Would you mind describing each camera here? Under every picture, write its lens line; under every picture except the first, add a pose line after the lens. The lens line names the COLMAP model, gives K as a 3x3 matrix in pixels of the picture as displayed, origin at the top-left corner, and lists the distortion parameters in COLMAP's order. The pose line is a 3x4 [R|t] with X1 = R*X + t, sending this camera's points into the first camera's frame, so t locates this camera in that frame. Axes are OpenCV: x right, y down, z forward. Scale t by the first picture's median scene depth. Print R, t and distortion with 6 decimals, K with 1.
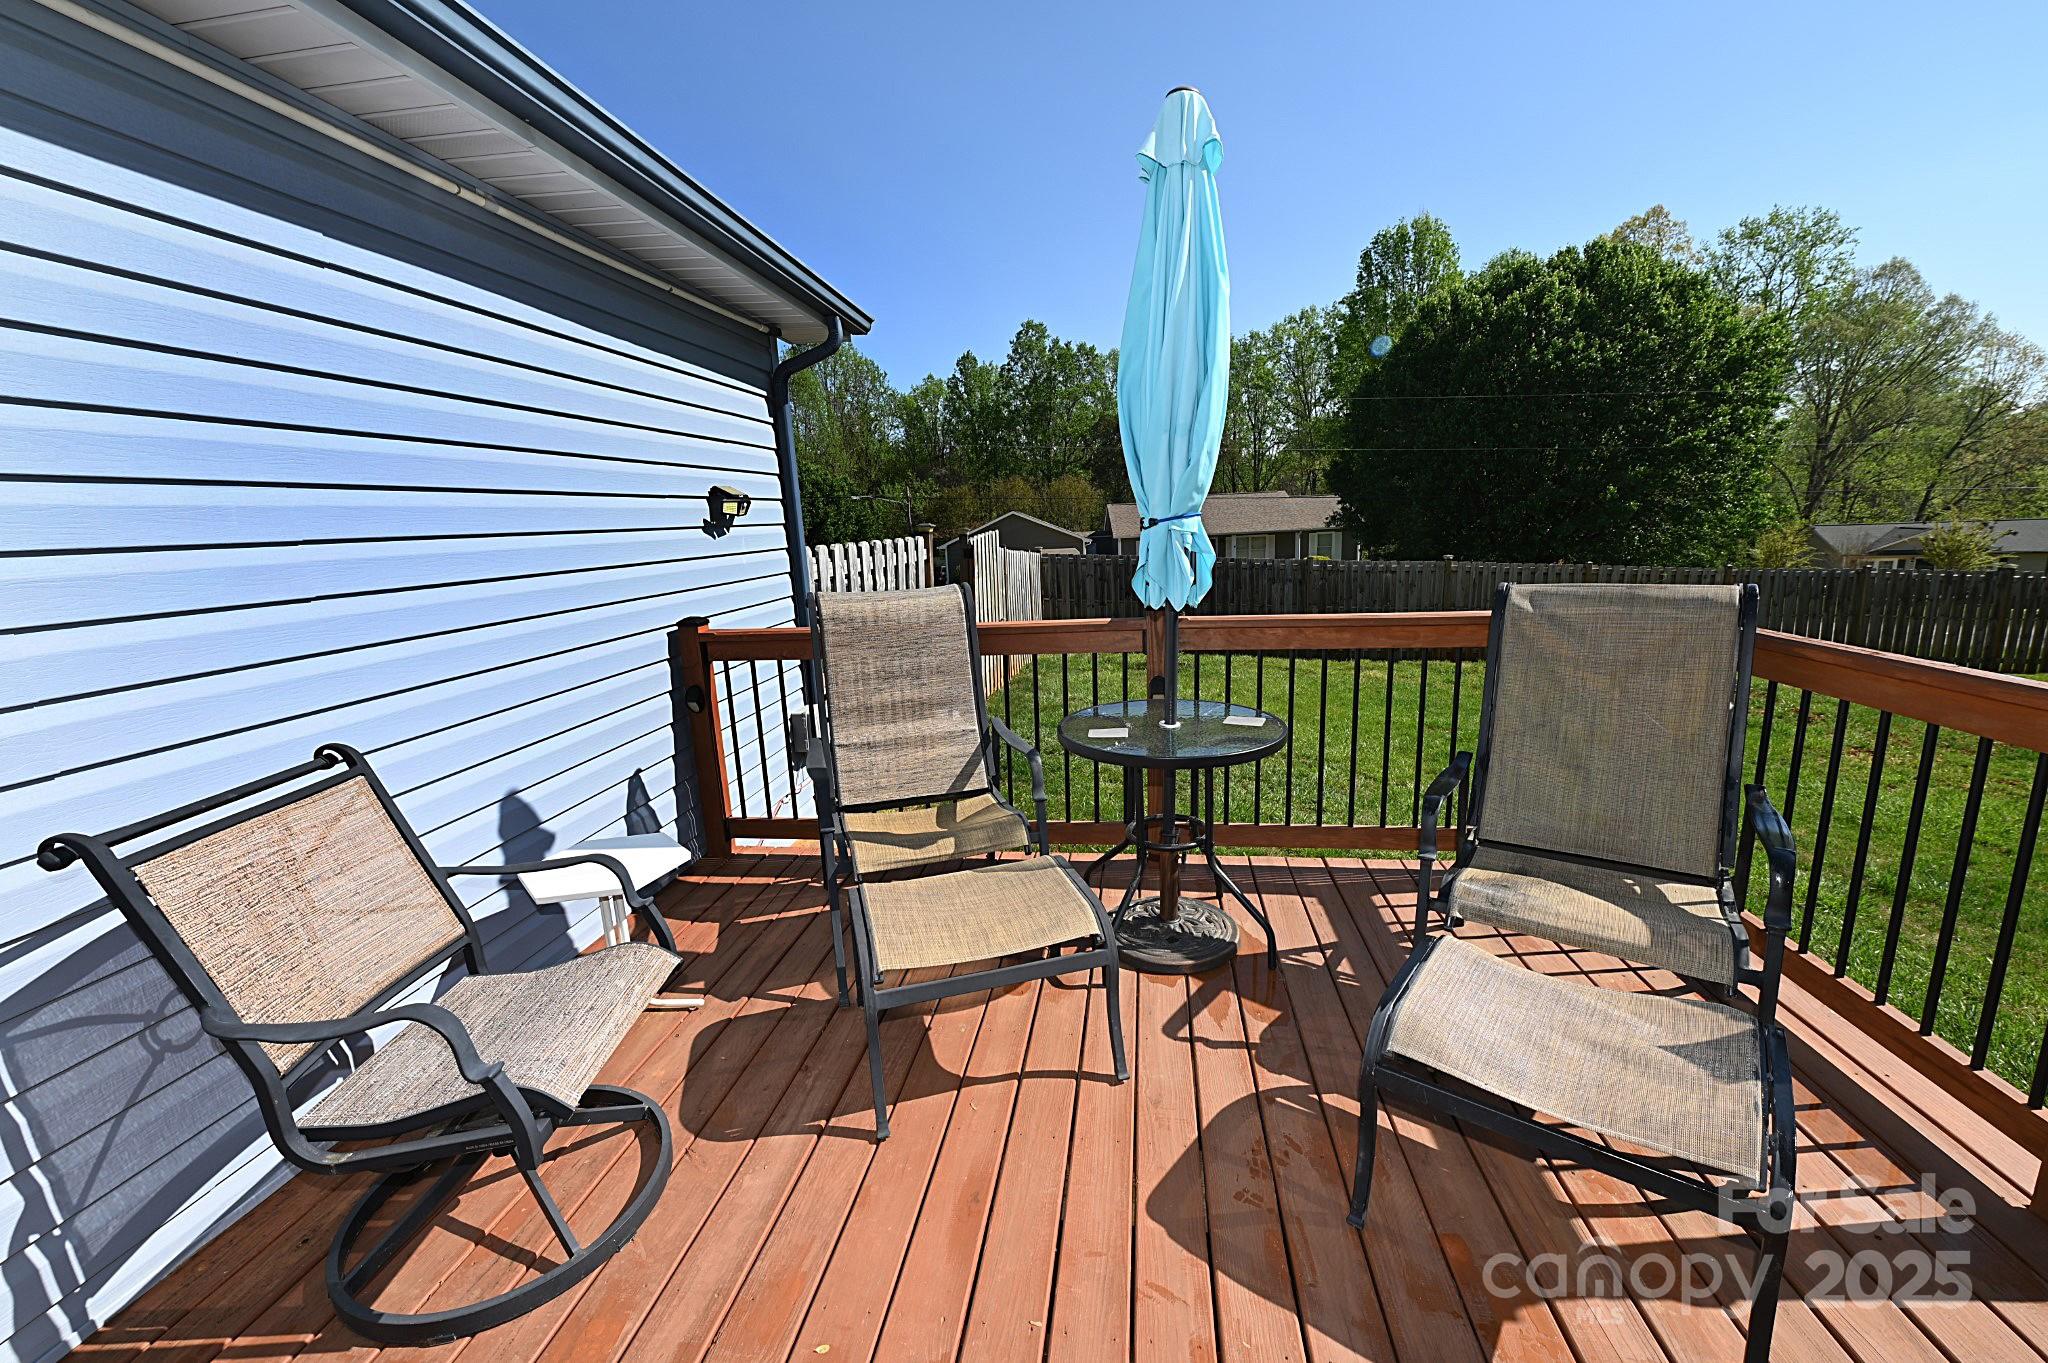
lens RADIAL K [[808.5, 0, 1024.0], [0, 808.5, 684.7], [0, 0, 1]] dist [-0.008208, -0.000666]
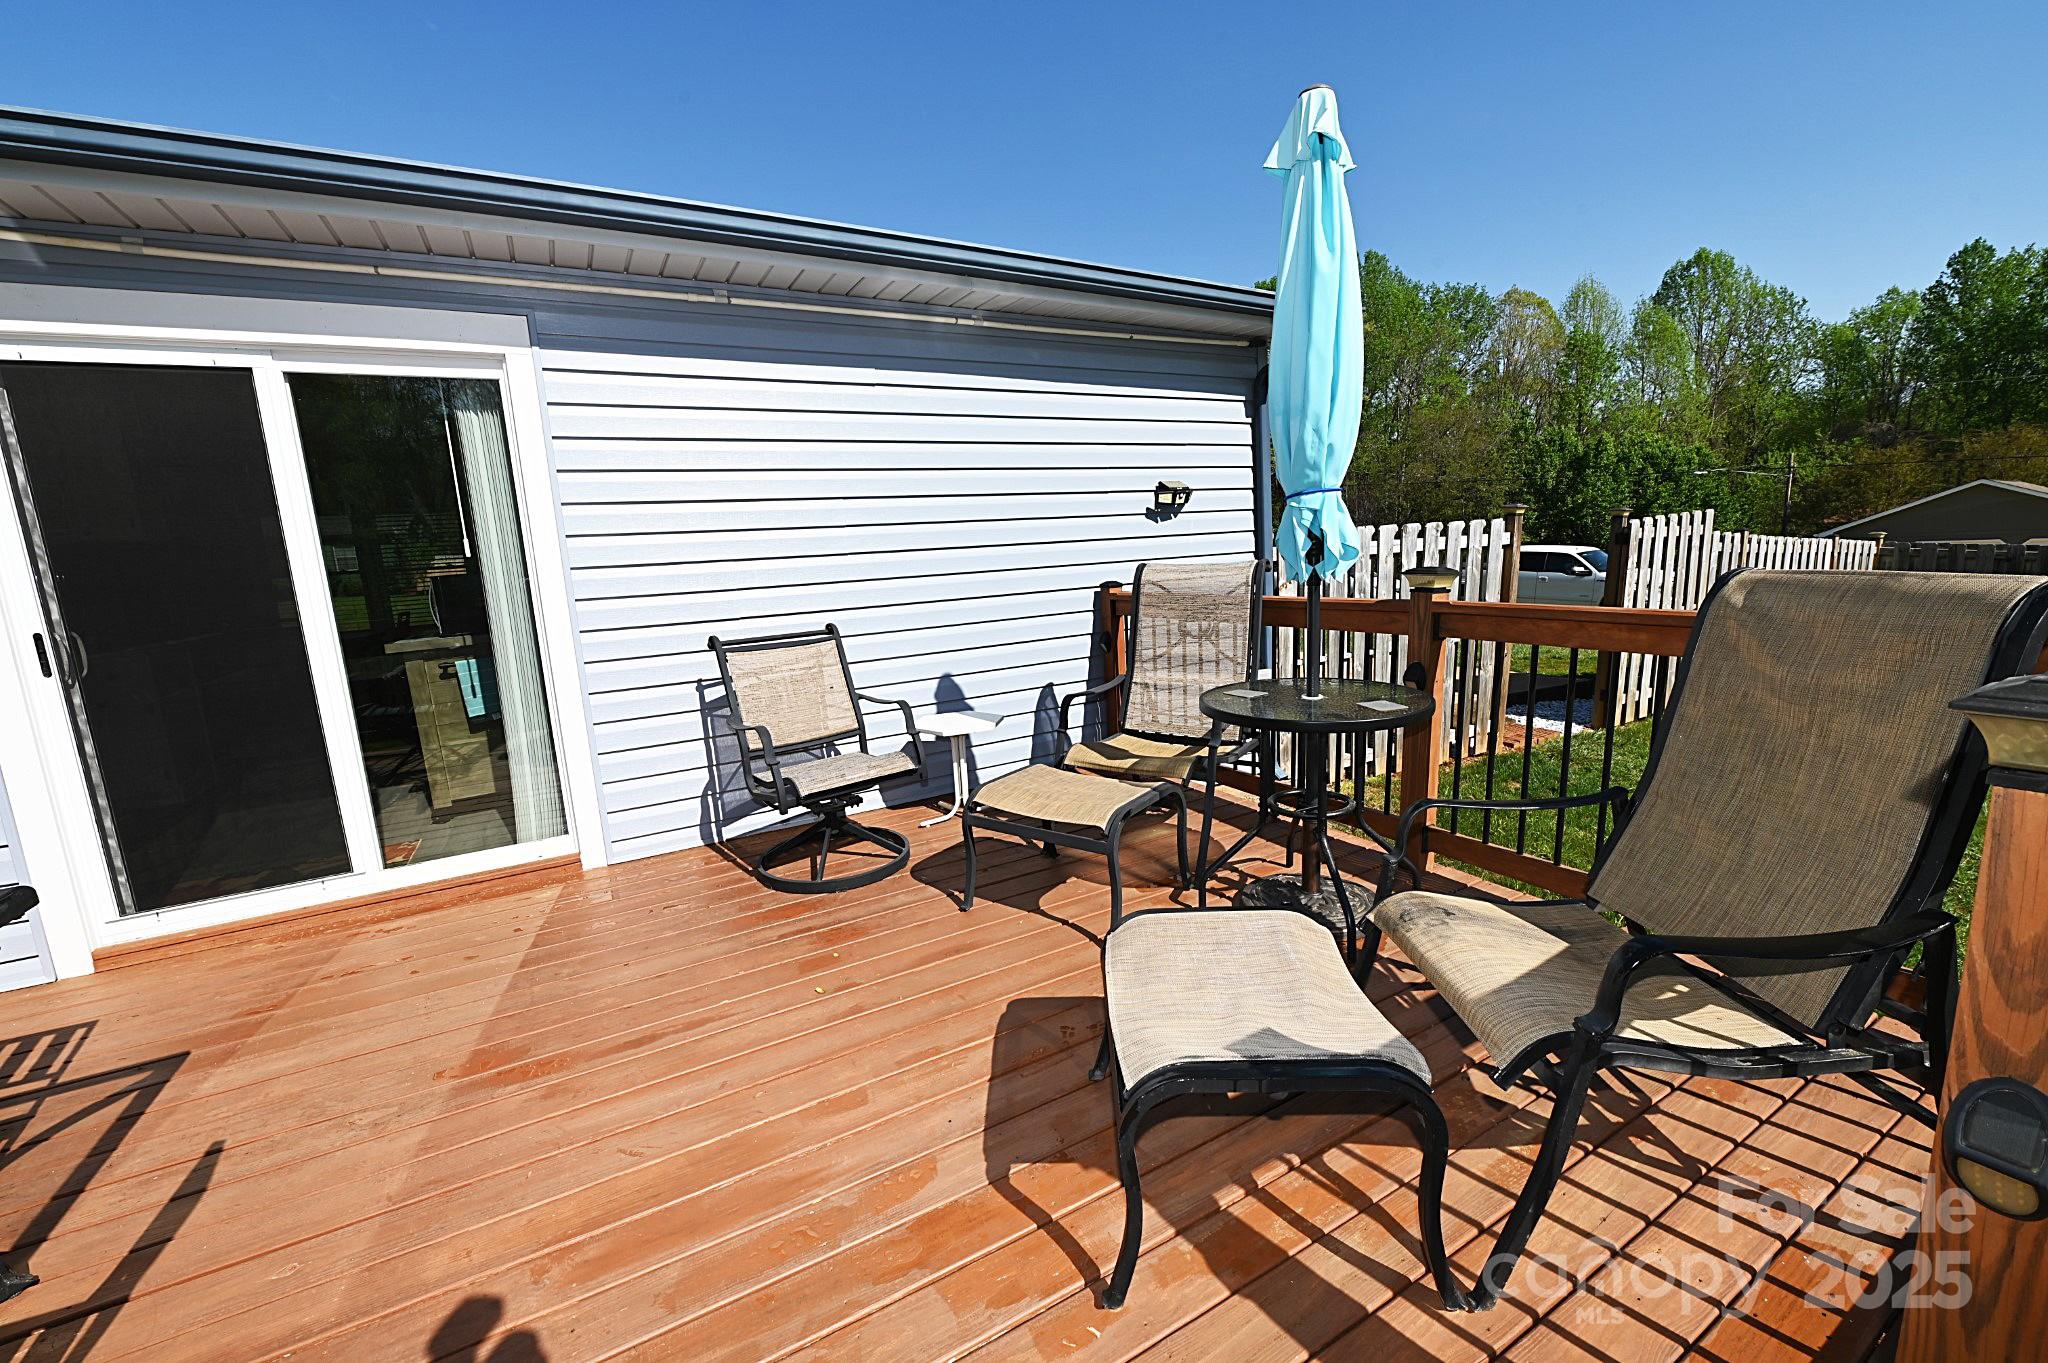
lens RADIAL K [[808.5, 0, 1020.5], [0, 808.5, 680.4], [0, 0, 1]] dist [-0.008208, -0.000666]
pose [[0.604719, 0.136854, -0.784593, 0.064838], [-0.129990, 0.988876, 0.072297, 0.000249], [0.785759, 0.058270, 0.615782, 0.006623]]
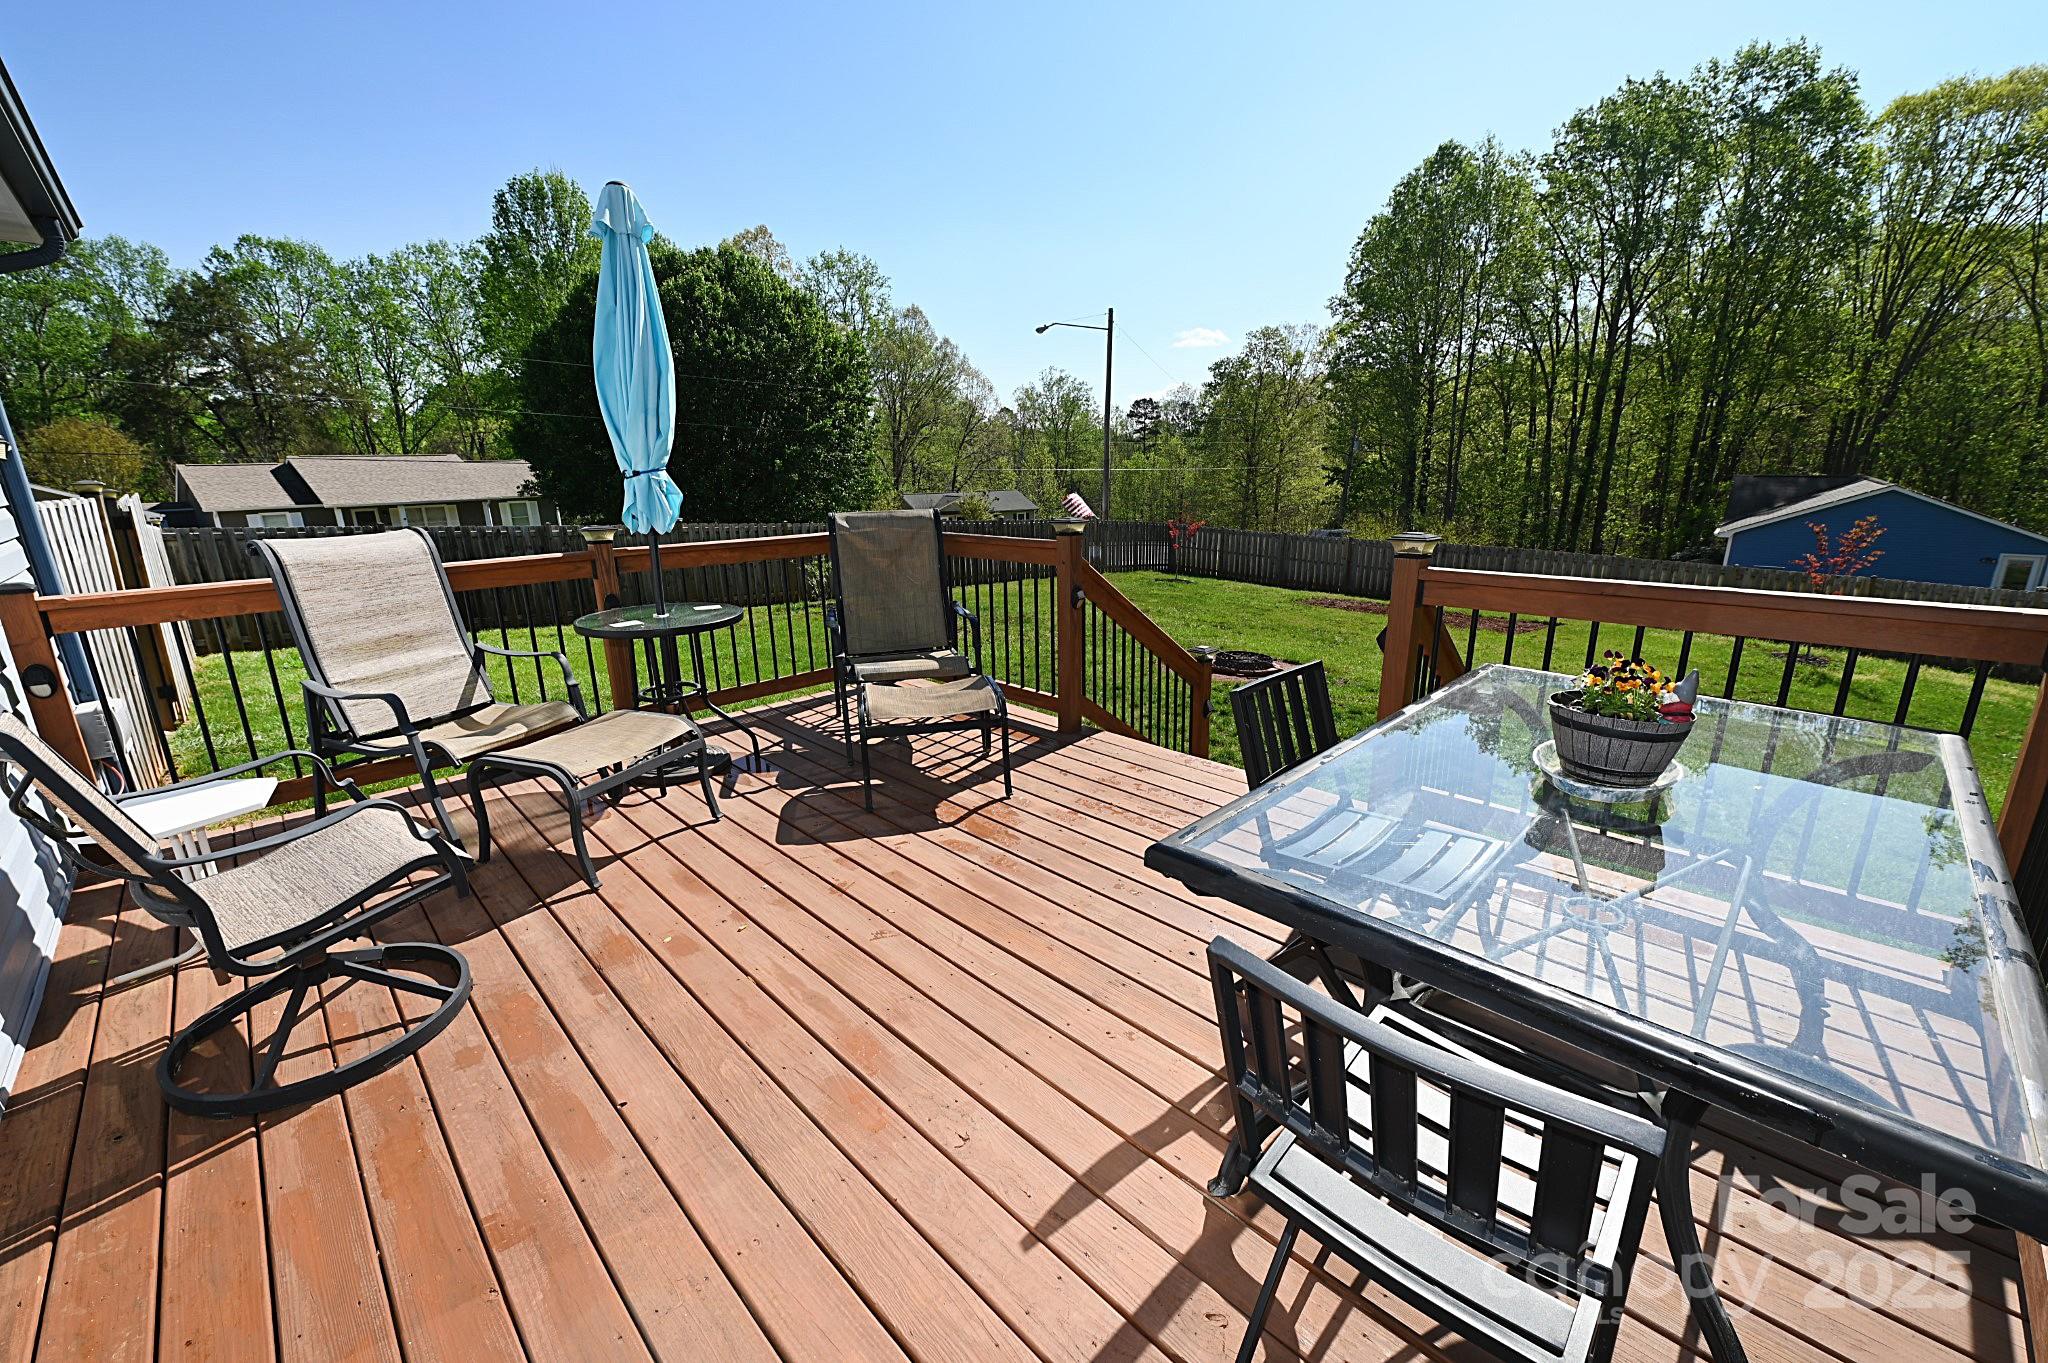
lens RADIAL K [[808.5, 0, 1038.3], [0, 808.5, 676.1], [0, 0, 1]] dist [-0.008208, -0.000666]
pose [[0.593895, -0.172966, 0.785730, -0.049121], [0.152804, 0.983091, 0.100914, 0.009731], [-0.789898, 0.060131, 0.610283, -0.034830]]
